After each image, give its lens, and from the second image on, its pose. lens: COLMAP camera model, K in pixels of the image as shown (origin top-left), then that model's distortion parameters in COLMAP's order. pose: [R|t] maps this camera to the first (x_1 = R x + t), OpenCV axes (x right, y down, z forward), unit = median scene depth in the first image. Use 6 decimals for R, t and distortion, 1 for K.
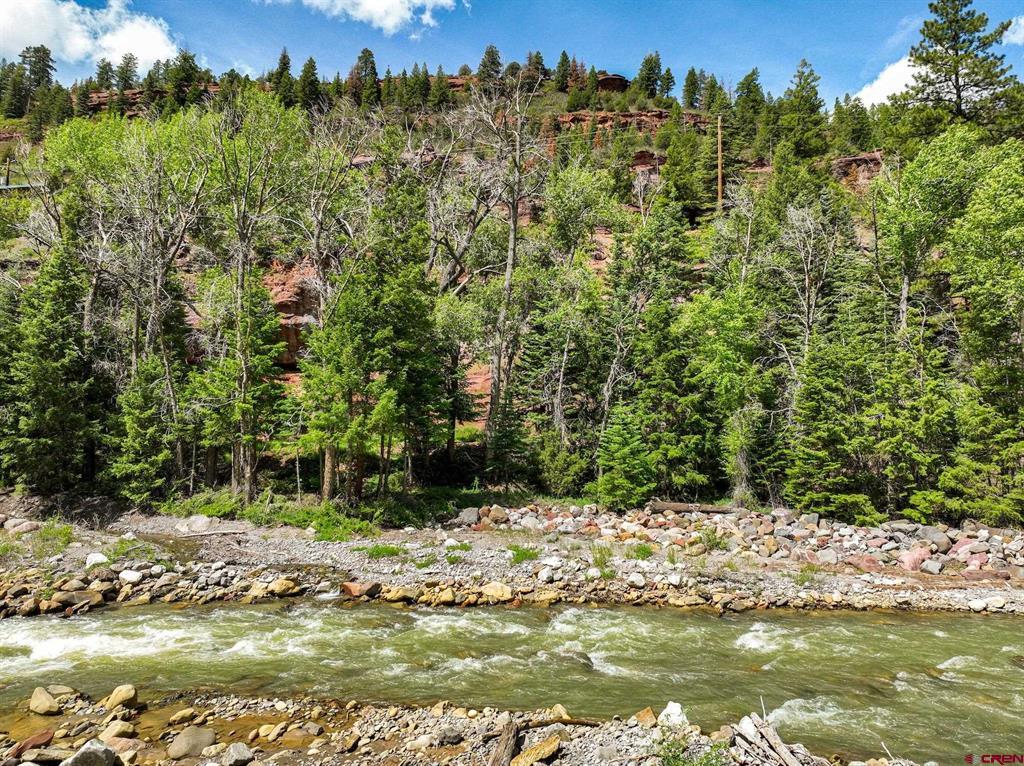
lens RADIAL K [[722.4, 0, 522.2], [0, 722.4, 390.8], [0, 0, 1]] dist [-0.003309, 0.018934]
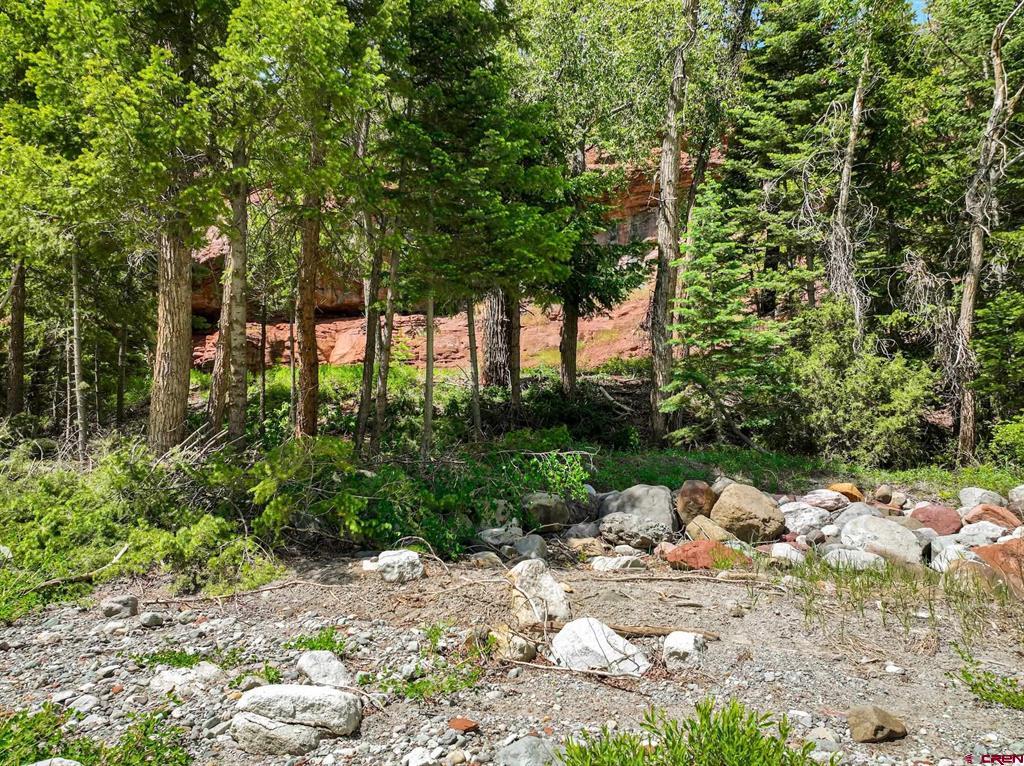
lens RADIAL K [[722.4, 0, 510.4], [0, 722.4, 378.8], [0, 0, 1]] dist [-0.003309, 0.018934]
pose [[0.984704, -0.022470, -0.172780, -0.079587], [0.014990, 0.998898, -0.044474, 0.143283], [0.173589, 0.041204, 0.983956, 0.766868]]
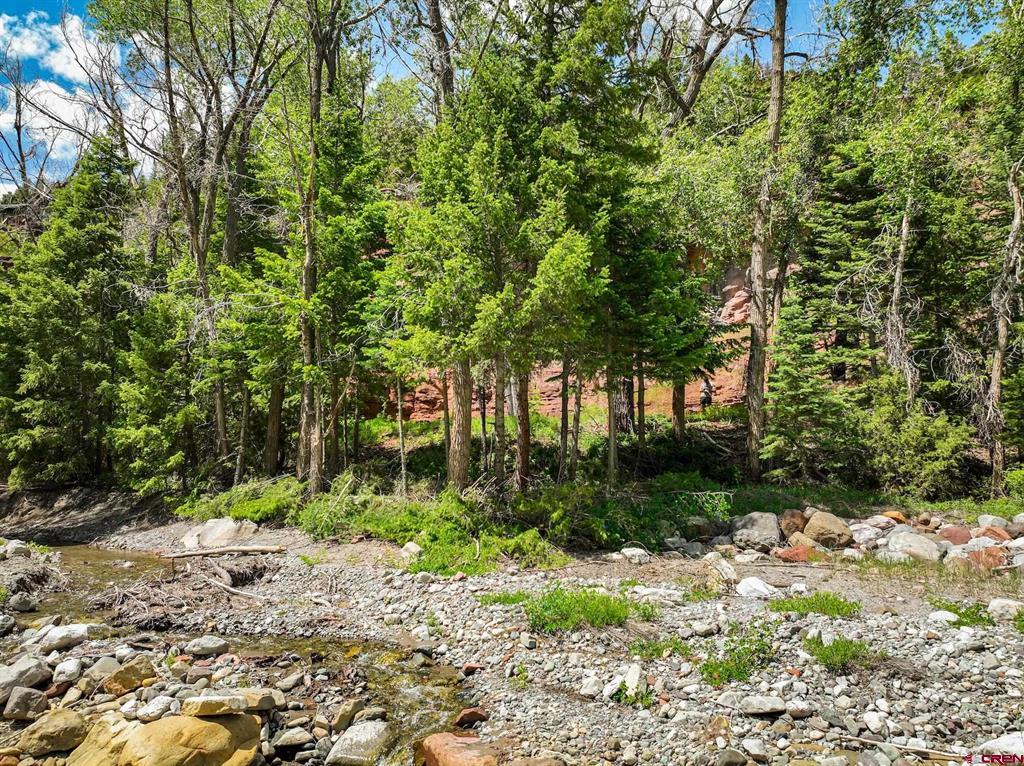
lens RADIAL K [[722.4, 0, 511.8], [0, 722.4, 378.6], [0, 0, 1]] dist [-0.003309, 0.018934]
pose [[0.965669, -0.038408, -0.256922, -0.110866], [0.019570, 0.996955, -0.075481, 0.119176], [0.259038, 0.067861, 0.963480, 0.561045]]
